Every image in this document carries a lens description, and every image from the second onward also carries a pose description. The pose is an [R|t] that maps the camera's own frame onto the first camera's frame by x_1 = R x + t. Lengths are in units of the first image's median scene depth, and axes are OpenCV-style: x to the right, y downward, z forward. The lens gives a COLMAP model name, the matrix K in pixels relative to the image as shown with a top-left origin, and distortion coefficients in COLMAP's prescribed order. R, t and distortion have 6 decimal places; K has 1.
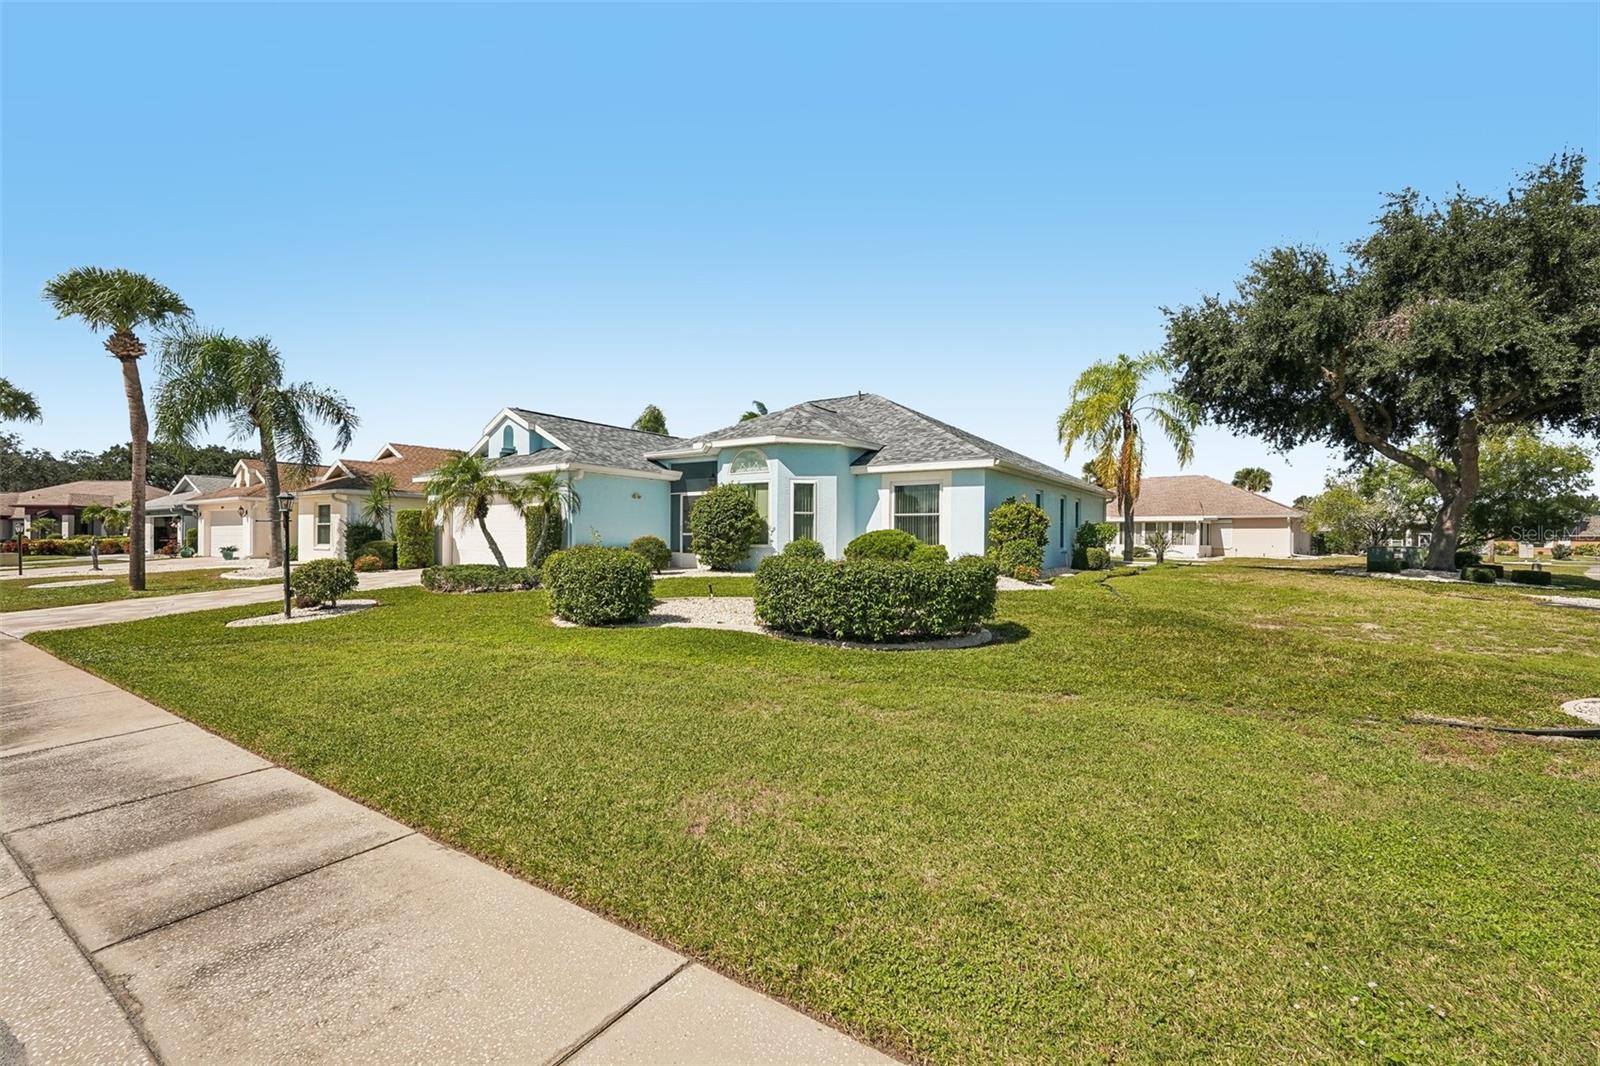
lens RADIAL K [[697.8, 0, 799.1], [0, 697.8, 537.0], [0, 0, 1]] dist [-0.015415, 0.000191]
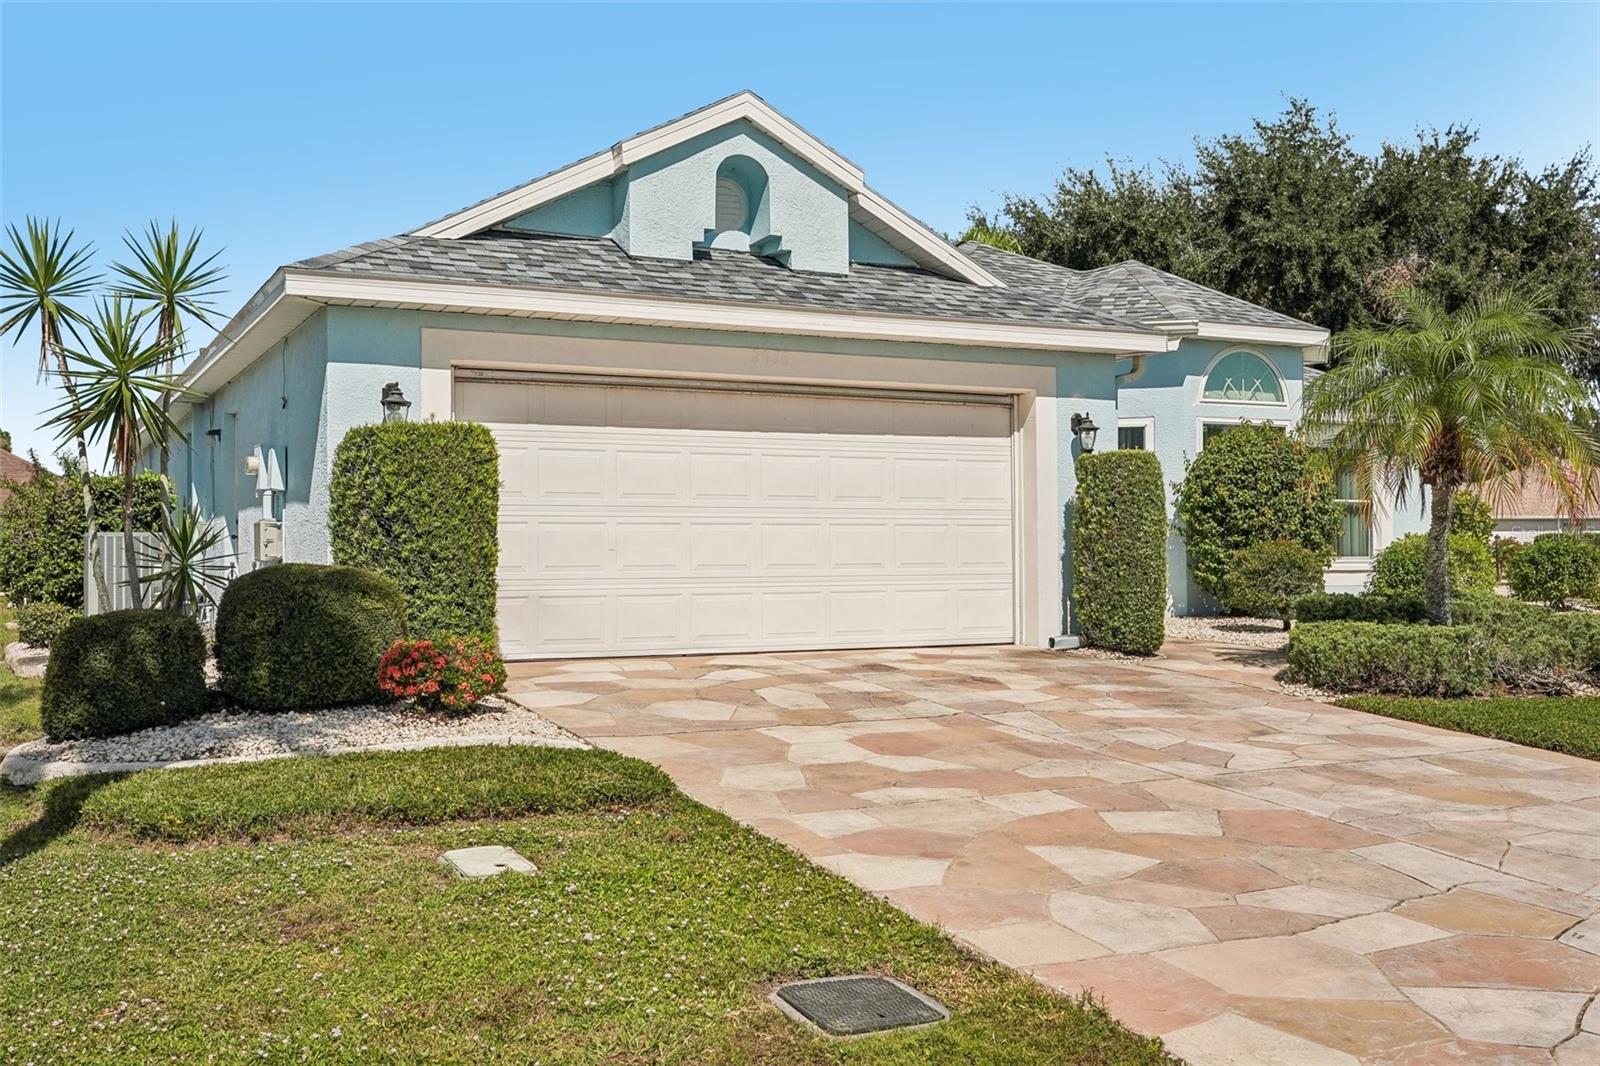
lens RADIAL K [[1546.9, 0, 800.0], [0, 1546.9, 533.0], [0, 0, 1]] dist [0.004083, -0.010787]
pose [[0.477798, 0.002113, 0.878467, -1.112932], [-0.001992, 0.999997, -0.001322, -0.004697], [-0.878467, -0.001118, 0.477801, 0.772840]]
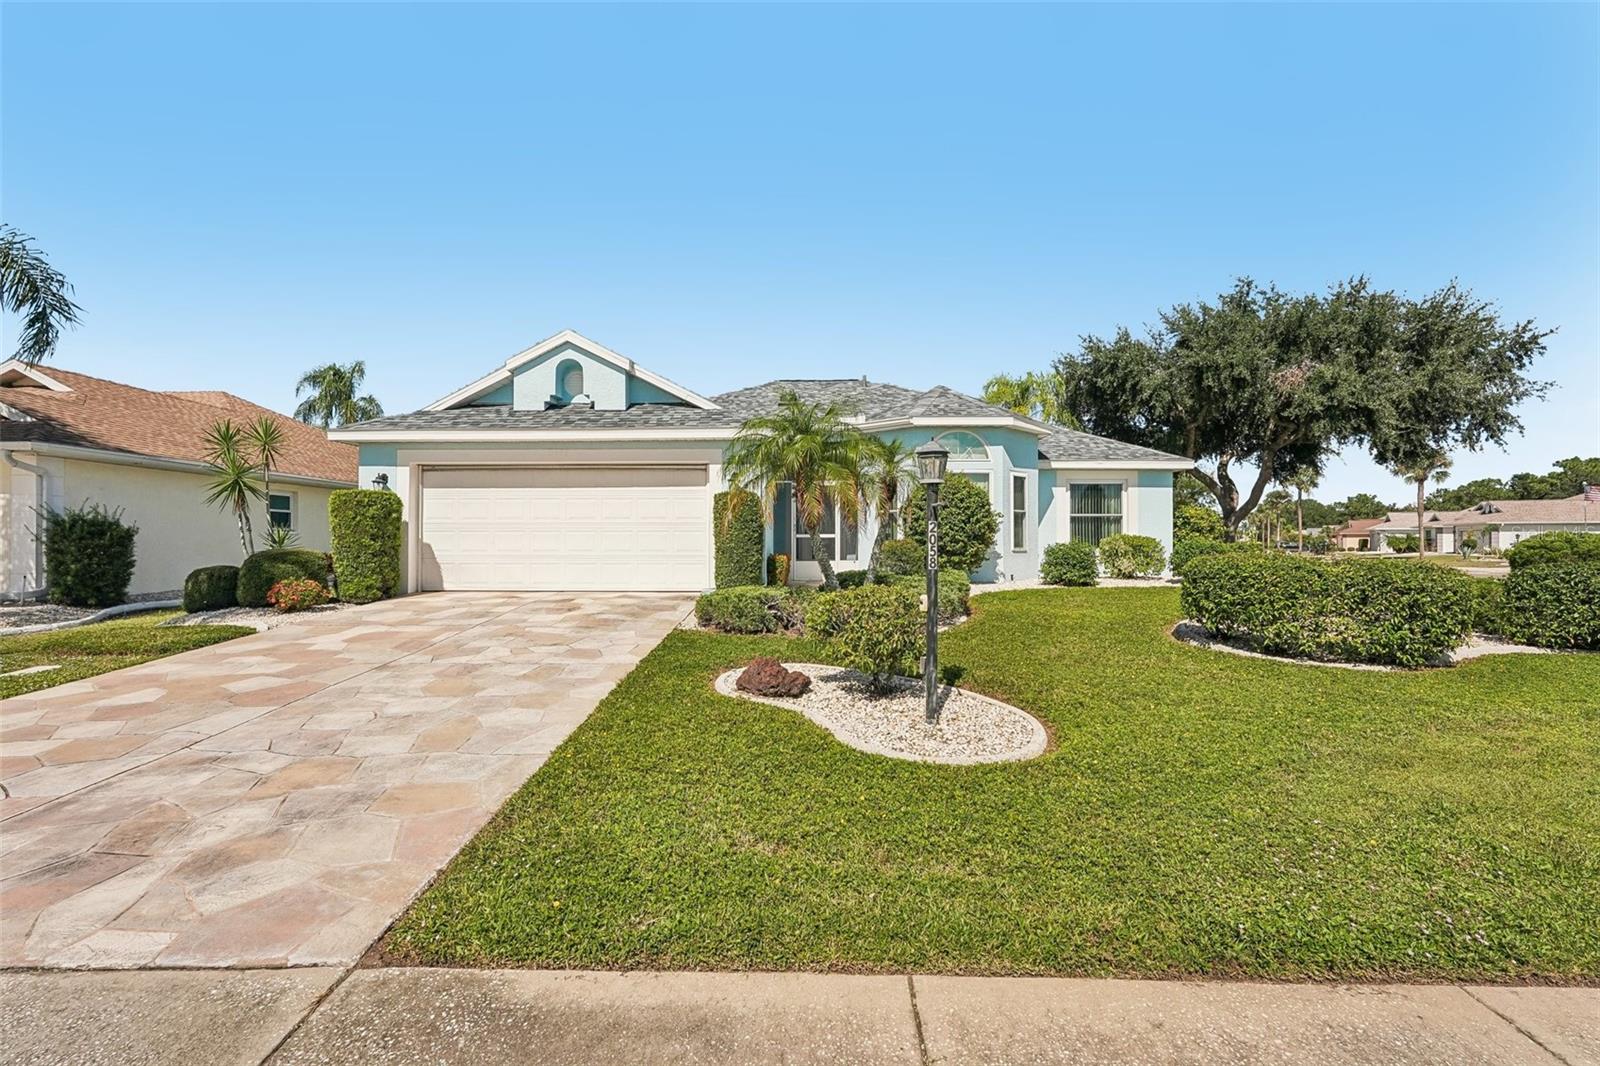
lens RADIAL K [[697.8, 0, 799.1], [0, 697.8, 537.0], [0, 0, 1]] dist [-0.015415, 0.000191]
pose [[0.833151, -0.001875, 0.553043, -0.677556], [0.002529, 0.999997, -0.000420, -0.002777], [-0.553040, 0.001748, 0.833153, 0.428476]]
